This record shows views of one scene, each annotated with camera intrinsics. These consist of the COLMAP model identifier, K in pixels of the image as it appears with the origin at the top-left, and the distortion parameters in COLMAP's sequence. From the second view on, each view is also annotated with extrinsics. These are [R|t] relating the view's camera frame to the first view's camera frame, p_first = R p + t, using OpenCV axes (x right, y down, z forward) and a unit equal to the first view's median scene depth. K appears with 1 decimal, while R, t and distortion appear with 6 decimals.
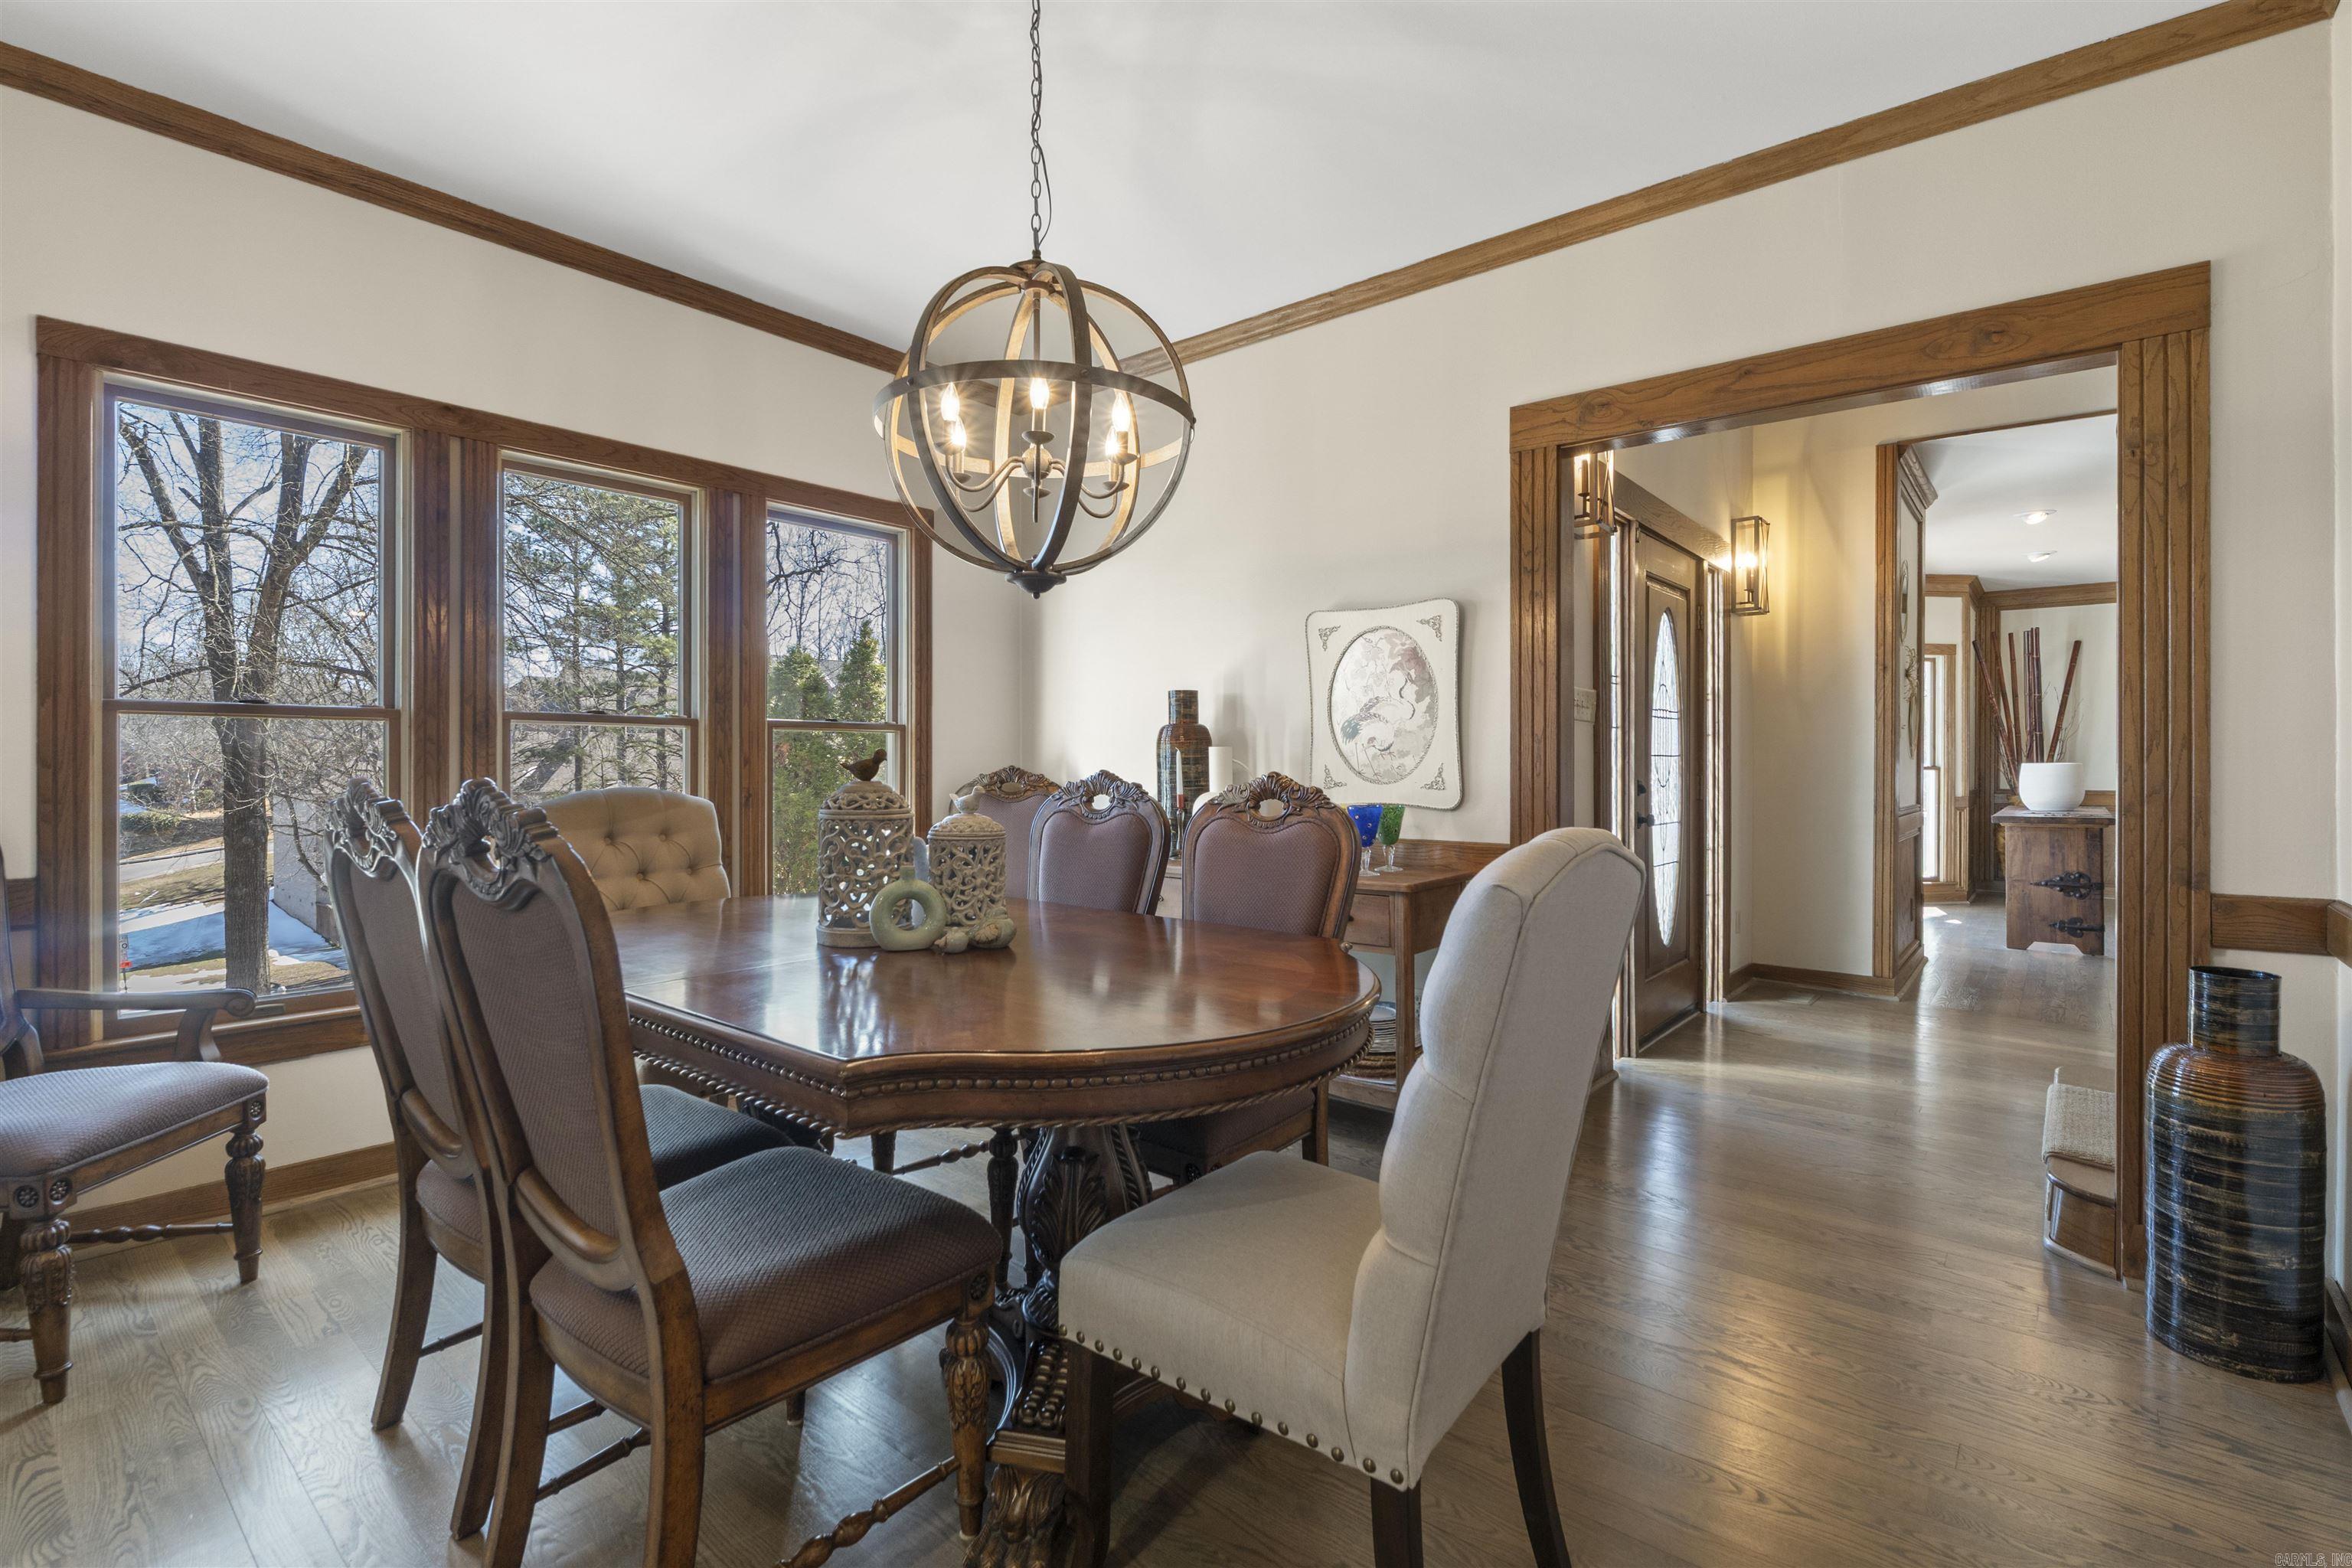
lens RADIAL K [[1080.9, 0, 1175.6], [0, 1080.9, 763.6], [0, 0, 1]] dist [-0.001125, -0.000146]
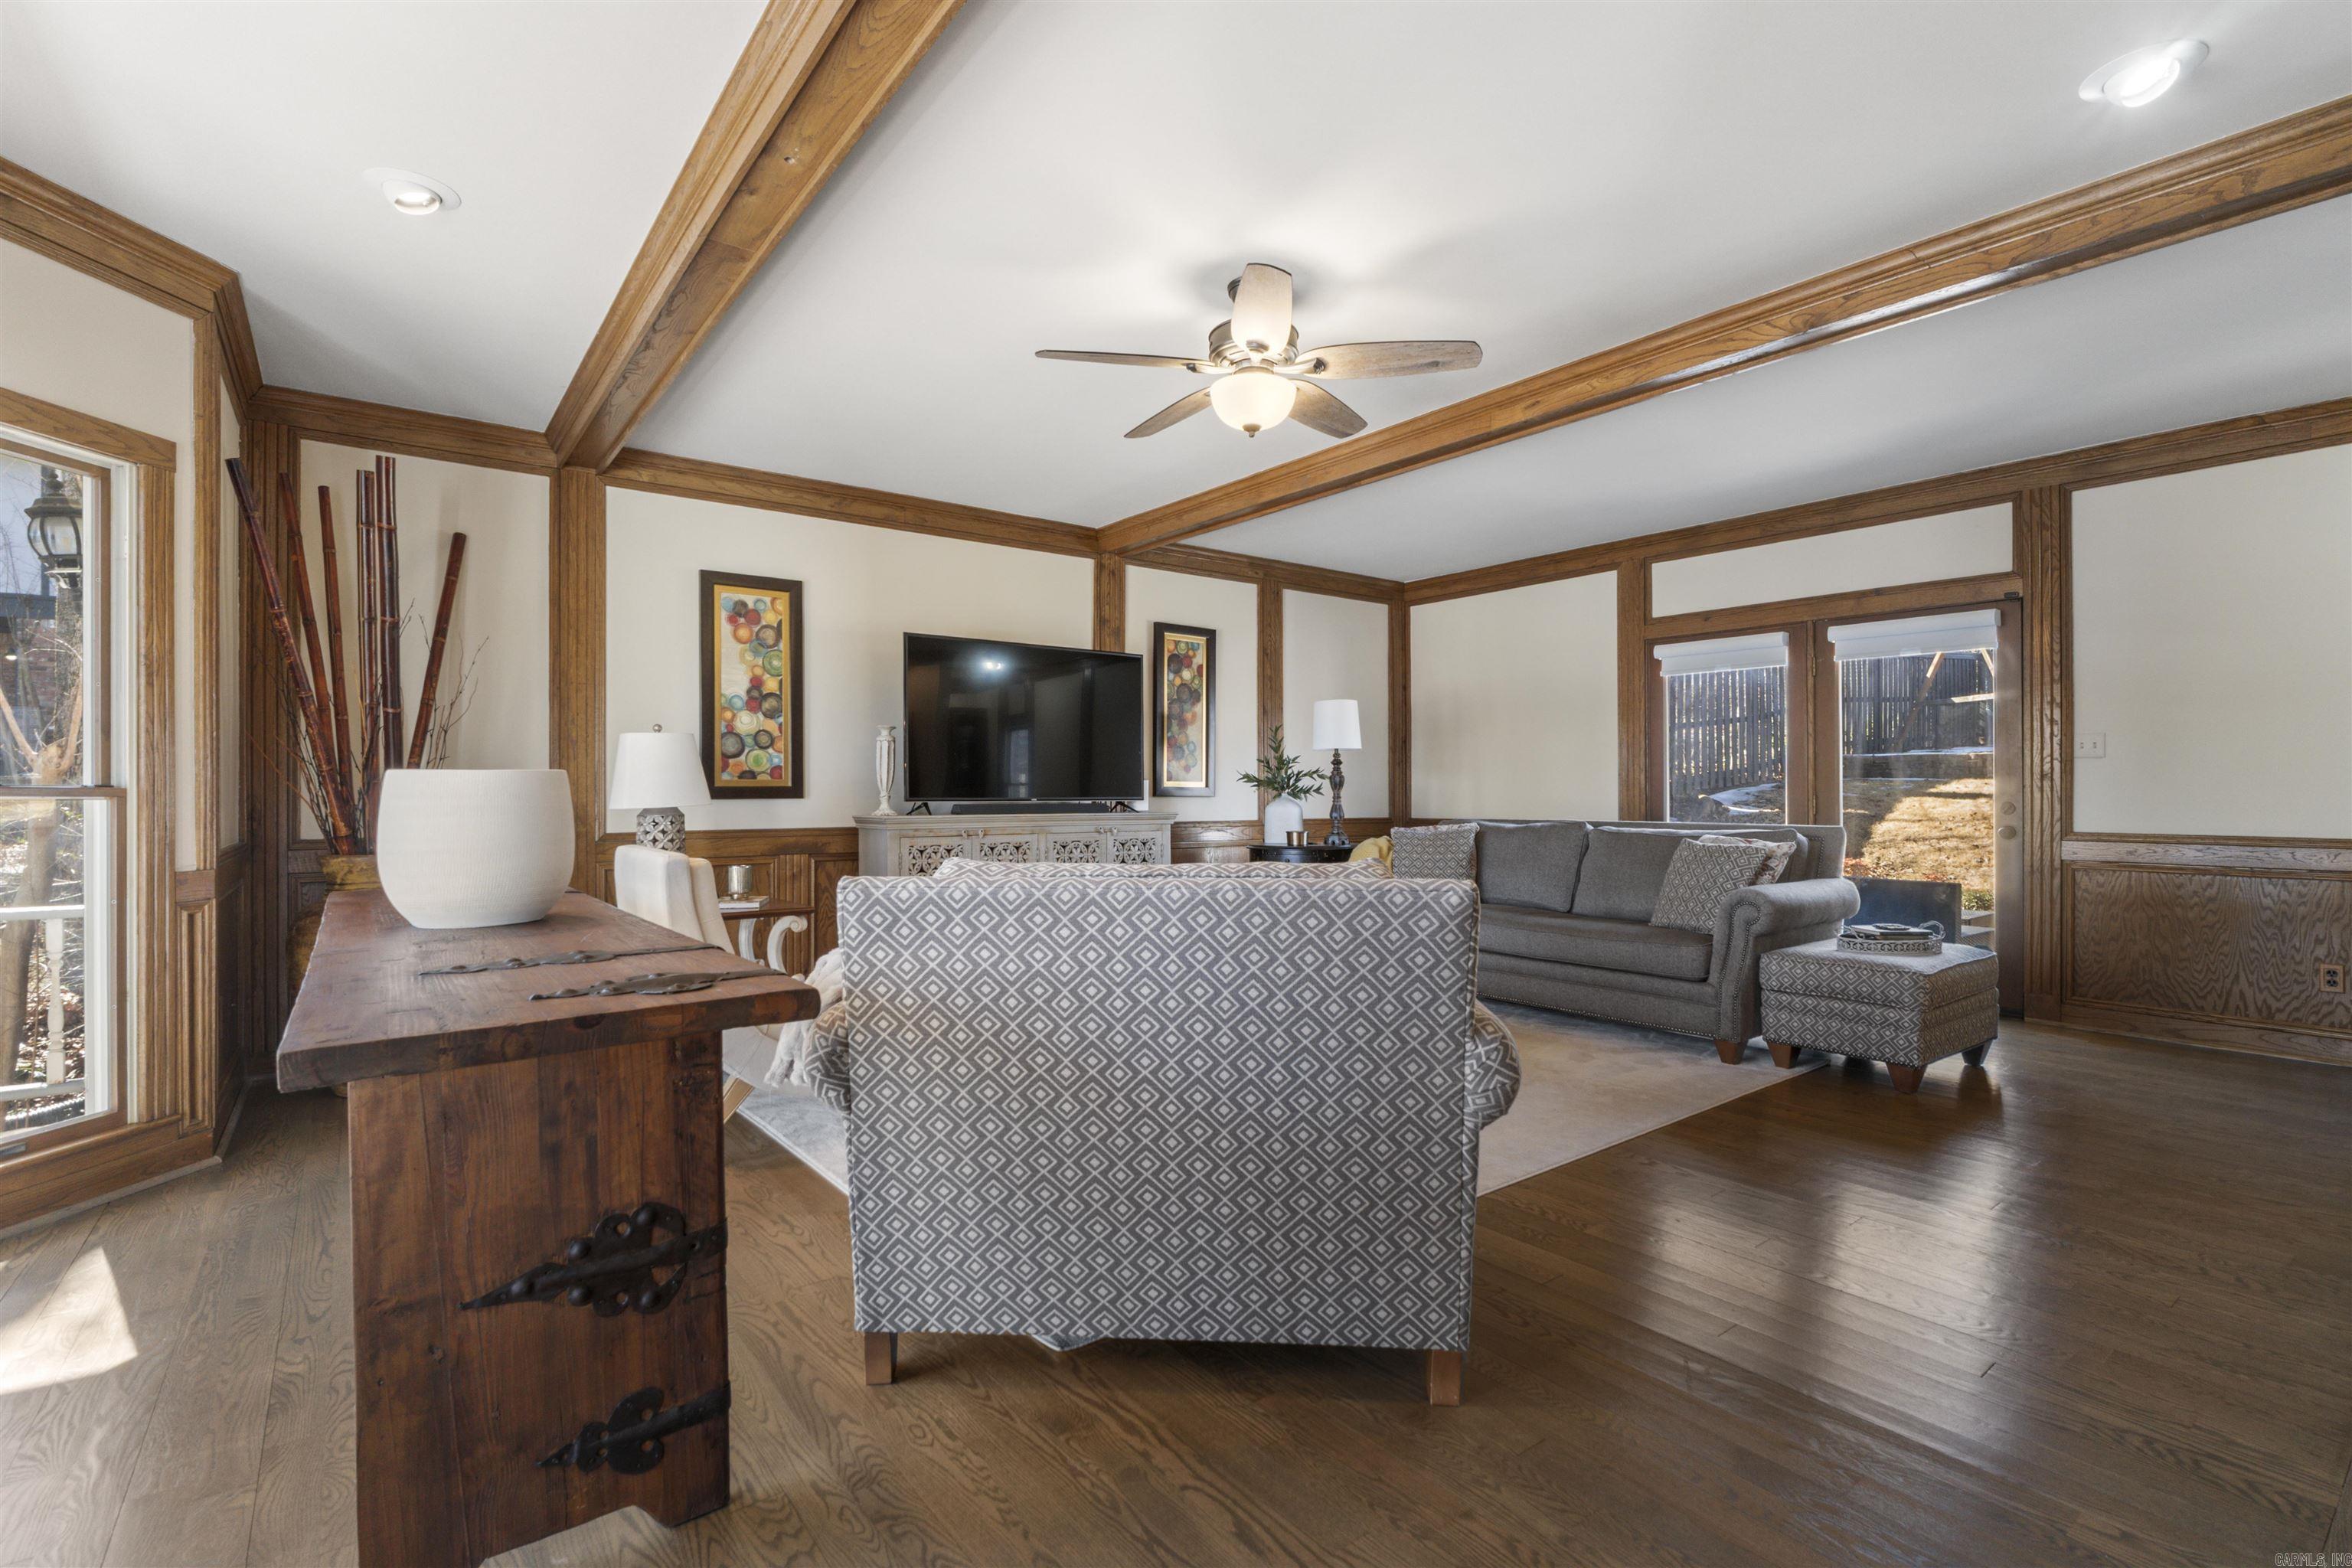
lens RADIAL K [[1071.4, 0, 1155.3], [0, 1071.4, 796.4], [0, 0, 1]] dist [-0.001561, -0.000086]
pose [[0.236711, -0.004947, 0.971567, 0.613575], [0.003005, 0.999986, 0.004360, 0.006946], [-0.971575, 0.001888, 0.236723, 0.811418]]
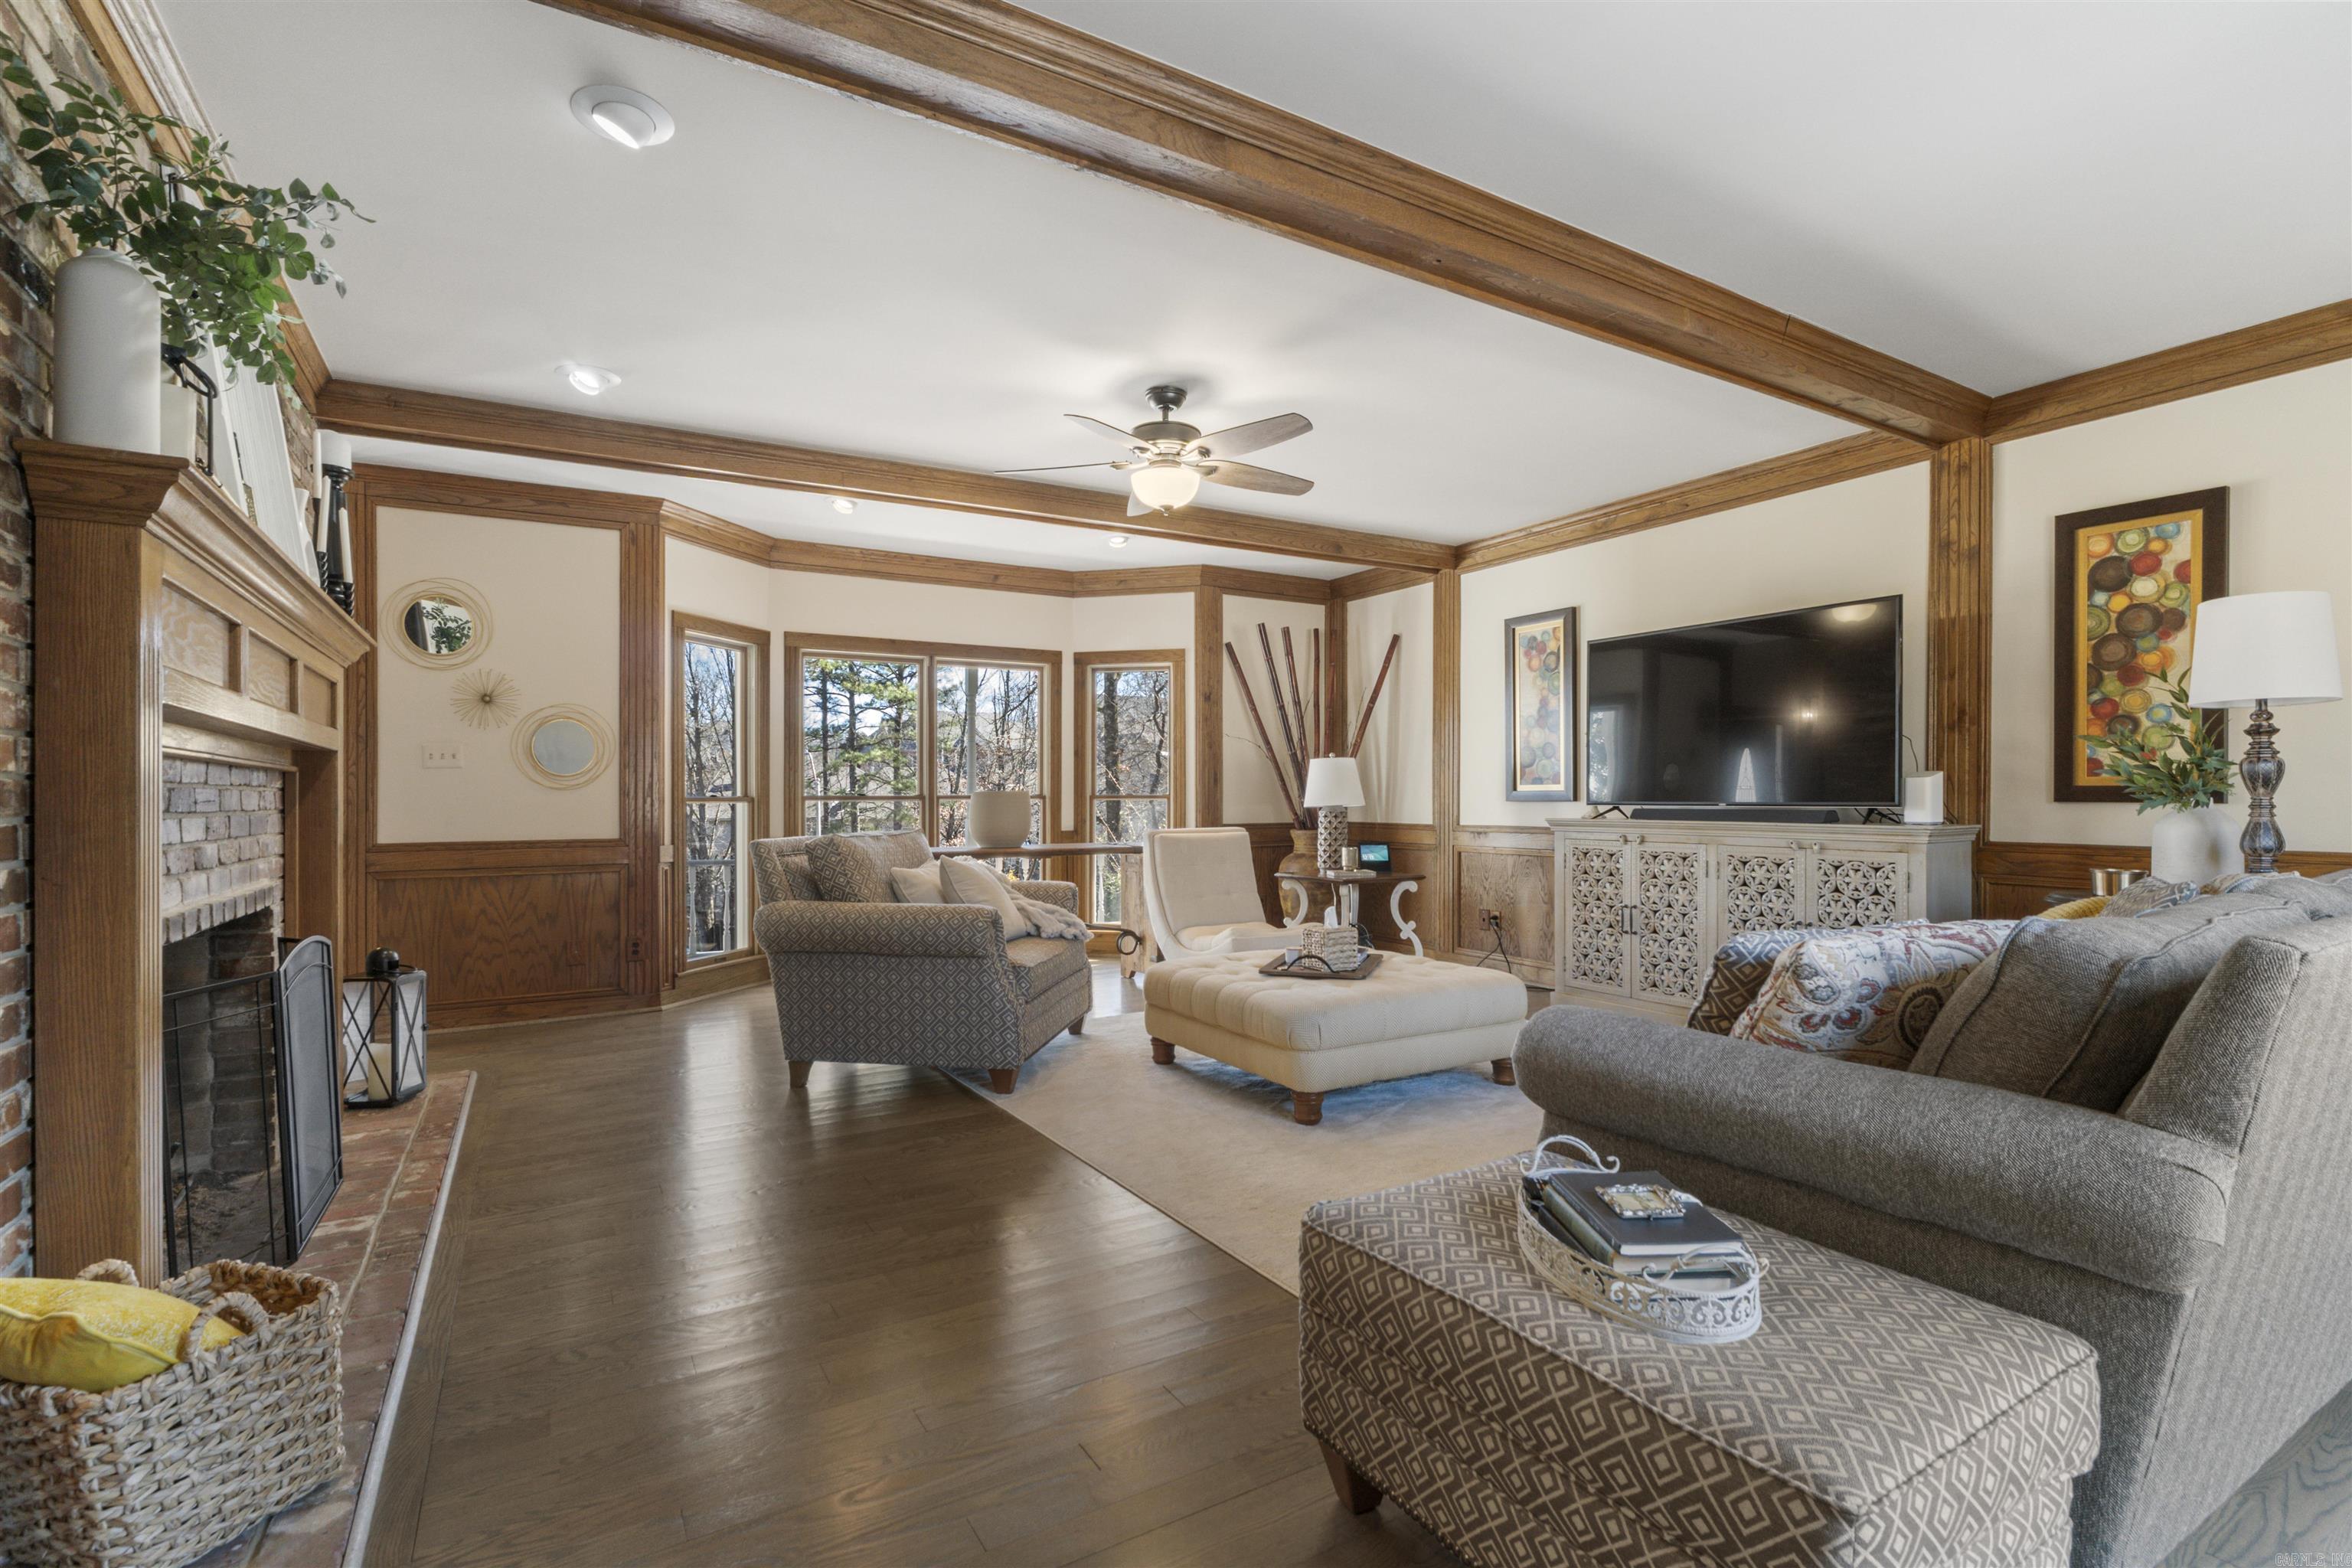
lens RADIAL K [[1071.4, 0, 1155.3], [0, 1071.4, 796.4], [0, 0, 1]] dist [-0.001561, -0.000086]
pose [[0.941059, -0.005541, -0.338196, 1.312691], [0.005447, 0.999984, -0.001227, 0.006311], [0.338197, -0.000687, 0.941075, 0.290647]]
